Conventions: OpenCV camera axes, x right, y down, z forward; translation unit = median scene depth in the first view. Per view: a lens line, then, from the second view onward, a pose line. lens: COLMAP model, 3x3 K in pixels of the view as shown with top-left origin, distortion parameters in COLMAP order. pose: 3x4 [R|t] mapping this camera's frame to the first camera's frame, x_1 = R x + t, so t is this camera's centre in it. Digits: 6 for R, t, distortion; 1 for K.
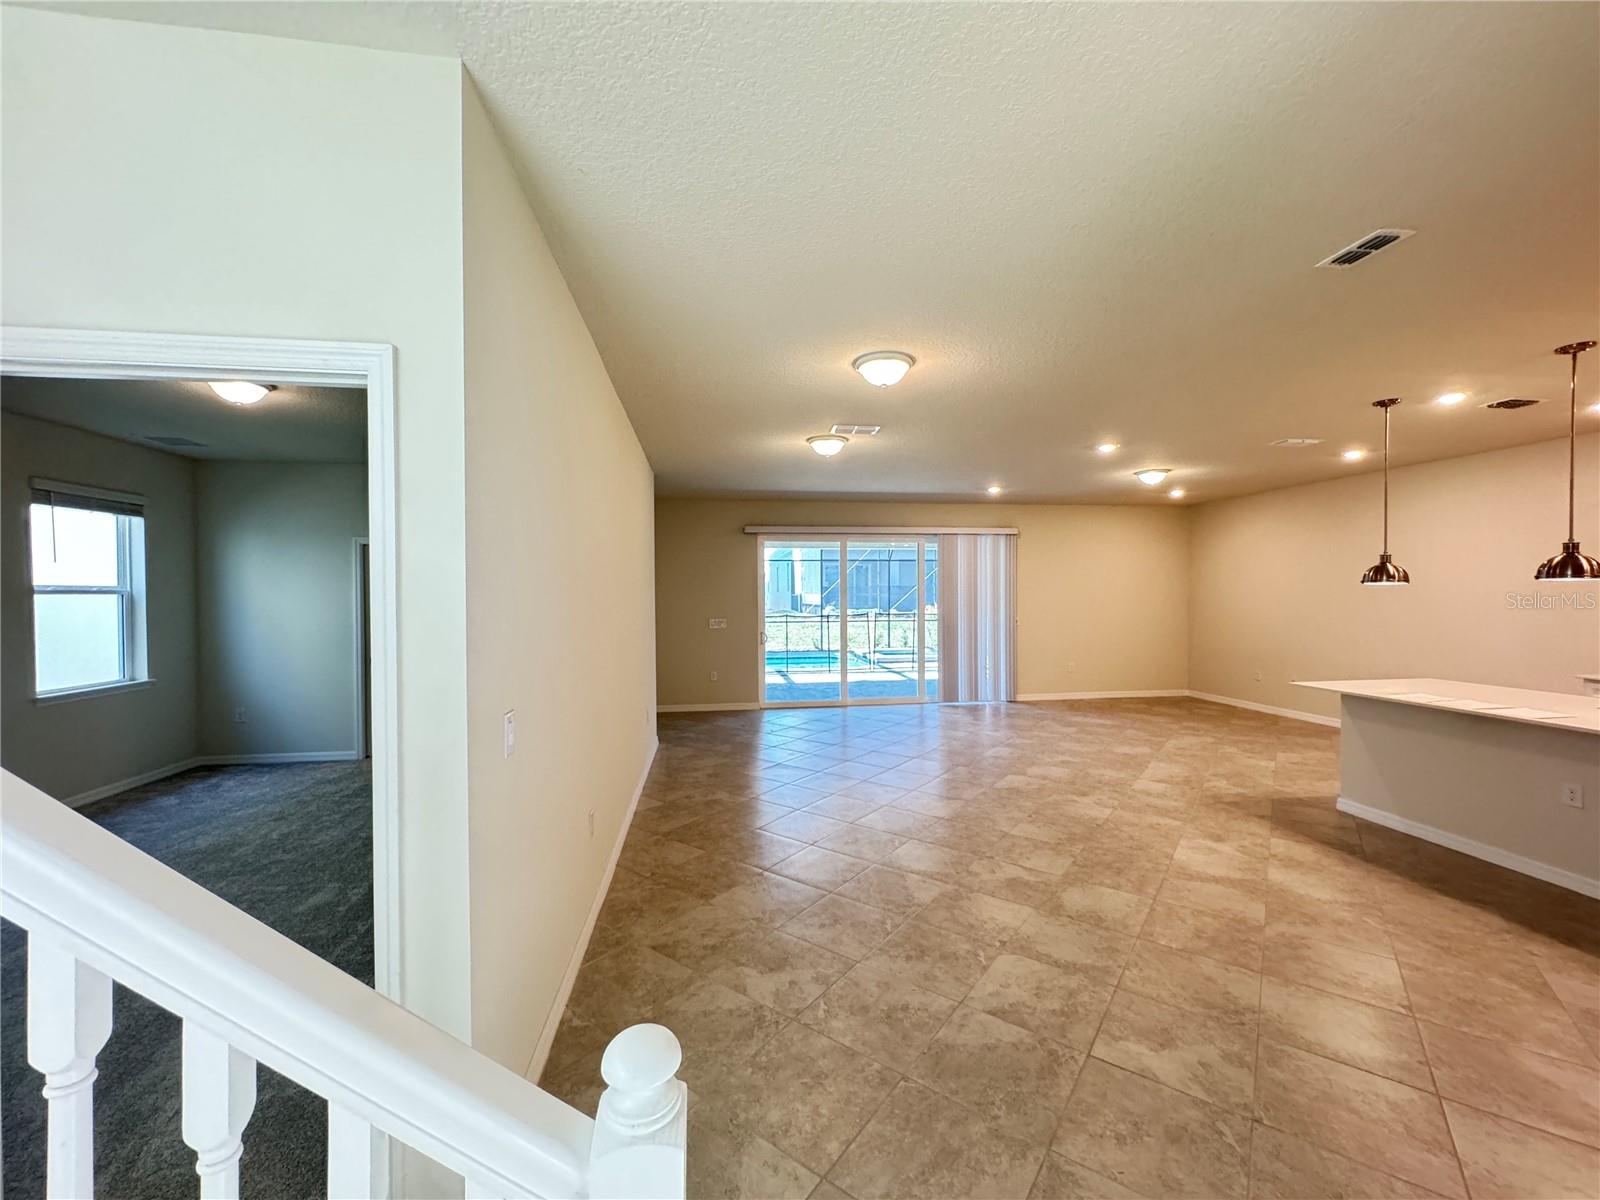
lens RADIAL K [[641.5, 0, 799.9], [0, 641.5, 599.0], [0, 0, 1]] dist [-0.001727, 0.000259]
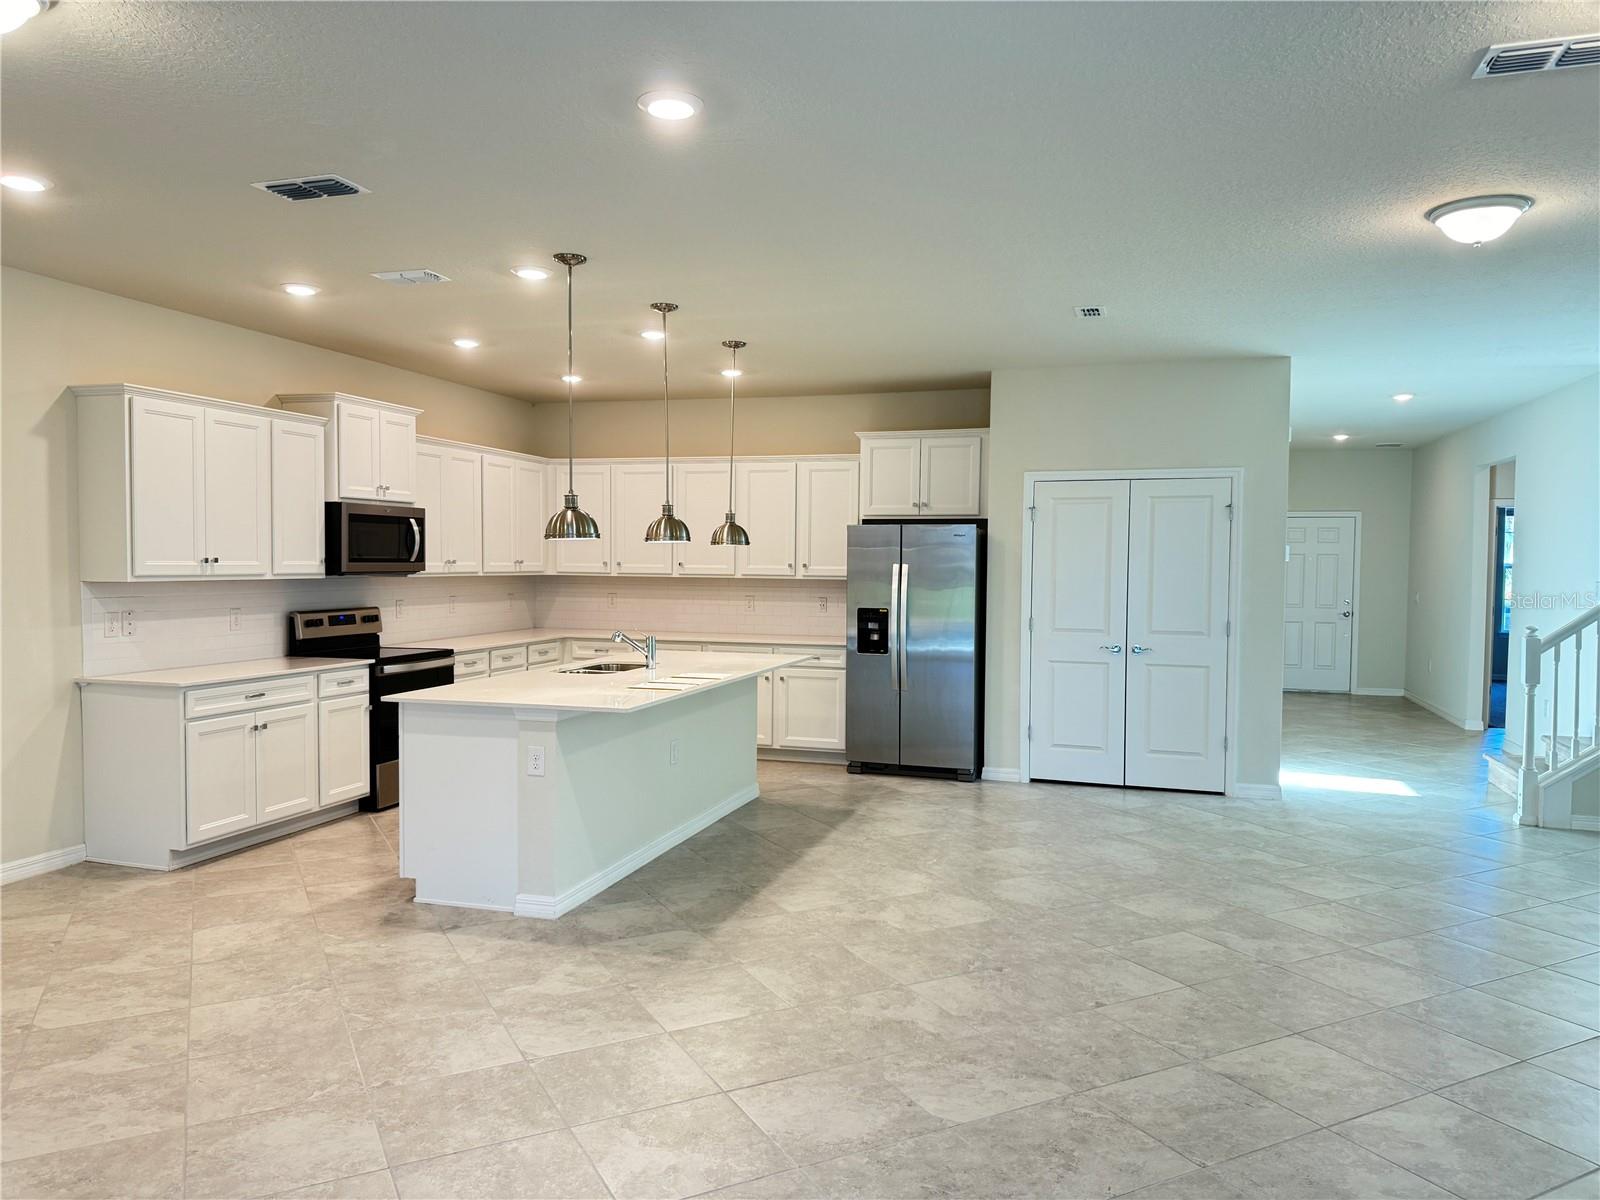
lens RADIAL K [[1119.8, 0, 797.5], [0, 1119.8, 596.1], [0, 0, 1]] dist [0.045696, -0.025564]
pose [[-0.902819, -0.018705, 0.429615, 0.206859], [-0.002535, 0.999268, 0.038179, -0.011763], [-0.430014, 0.033379, -0.902205, 1.960577]]
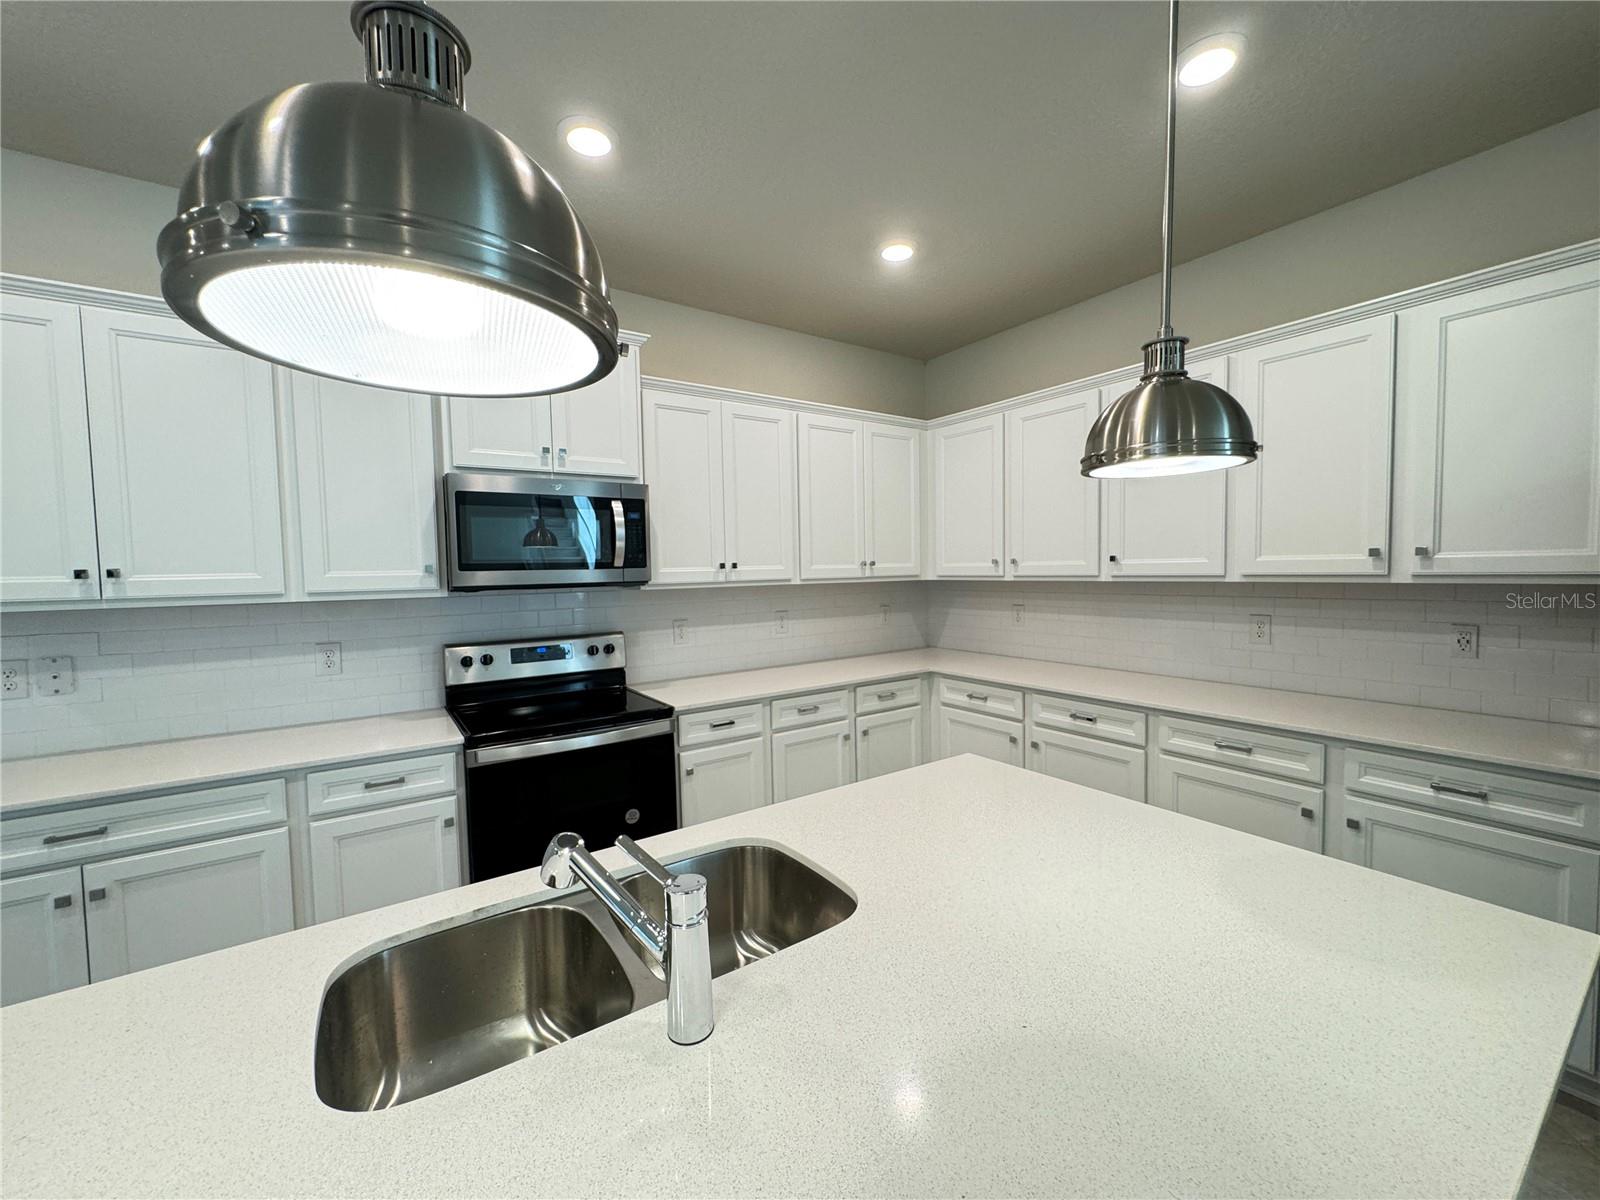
lens RADIAL K [[641.5, 0, 801.9], [0, 641.5, 602.2], [0, 0, 1]] dist [-0.001727, 0.000259]
pose [[-0.444179, -0.035033, 0.895253, 0.831713], [0.029168, 0.998140, 0.053531, 0.008850], [-0.895463, 0.049890, -0.442331, 0.777433]]
